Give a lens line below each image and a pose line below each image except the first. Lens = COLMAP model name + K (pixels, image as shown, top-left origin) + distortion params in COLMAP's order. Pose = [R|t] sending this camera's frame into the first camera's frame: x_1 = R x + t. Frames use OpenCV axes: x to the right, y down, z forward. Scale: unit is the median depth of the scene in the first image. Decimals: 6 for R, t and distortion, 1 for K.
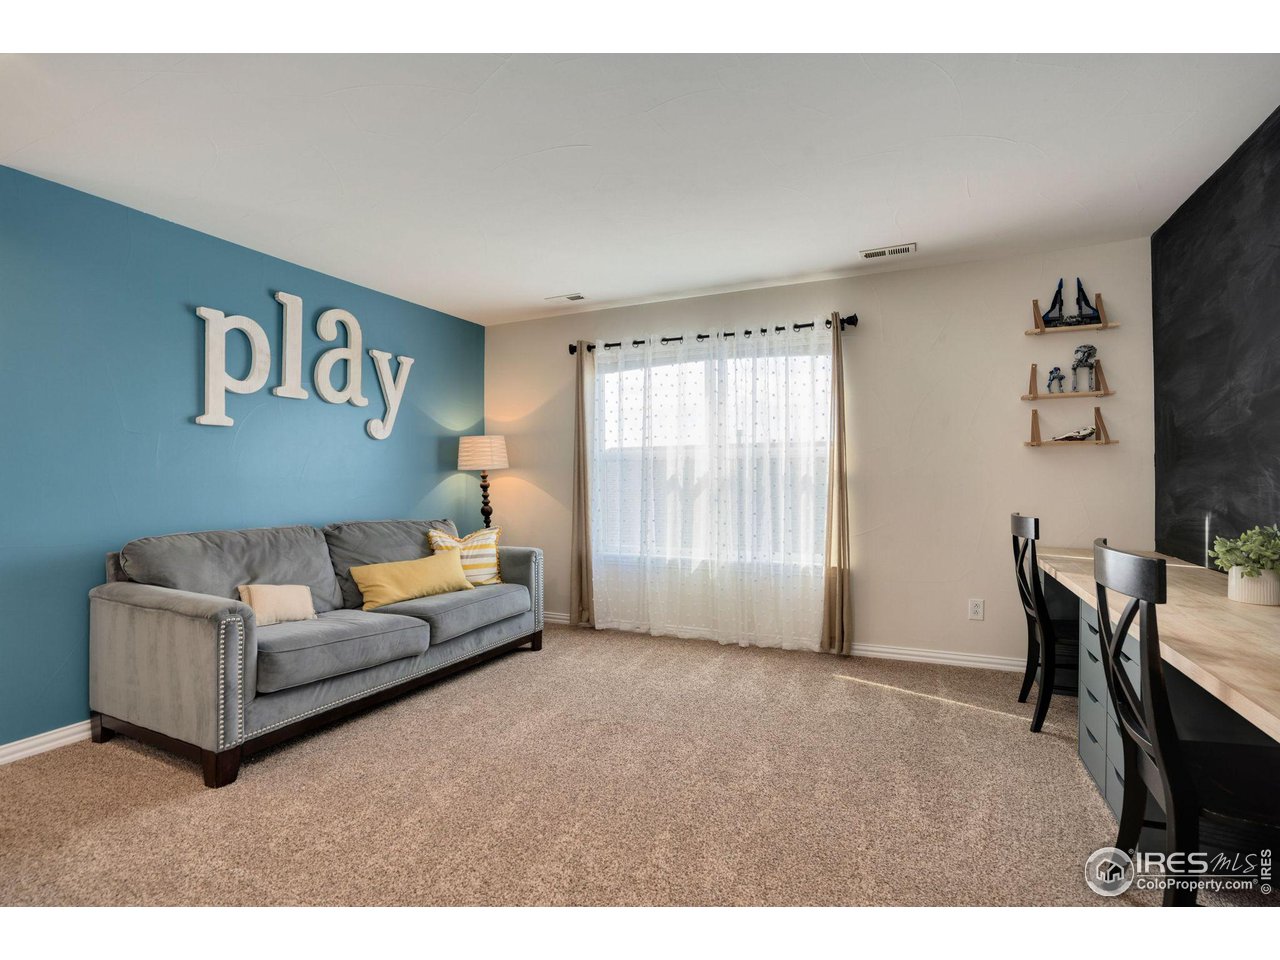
lens RADIAL K [[602.9, 0, 641.6], [0, 602.9, 470.8], [0, 0, 1]] dist [-0.061378, 0.024831]
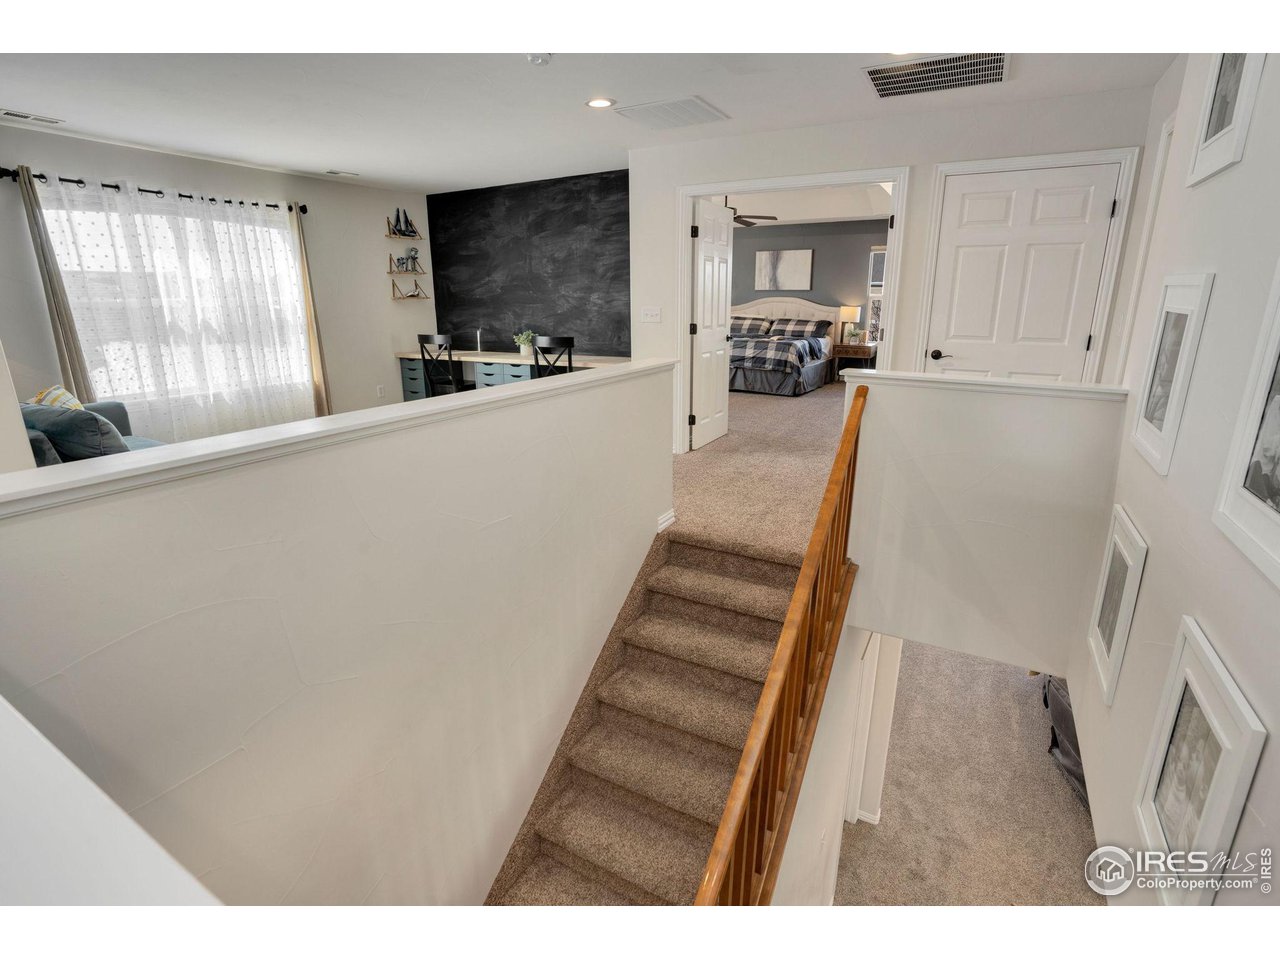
lens RADIAL K [[598.5, 0, 640.0], [0, 598.5, 480.0], [0, 0, 1]] dist [-0.070038, 0.022080]
pose [[0.080150, -0.279908, 0.956675, -1.080891], [-0.005829, 0.959615, 0.281256, -0.018985], [-0.996766, -0.028119, 0.075281, 0.051858]]
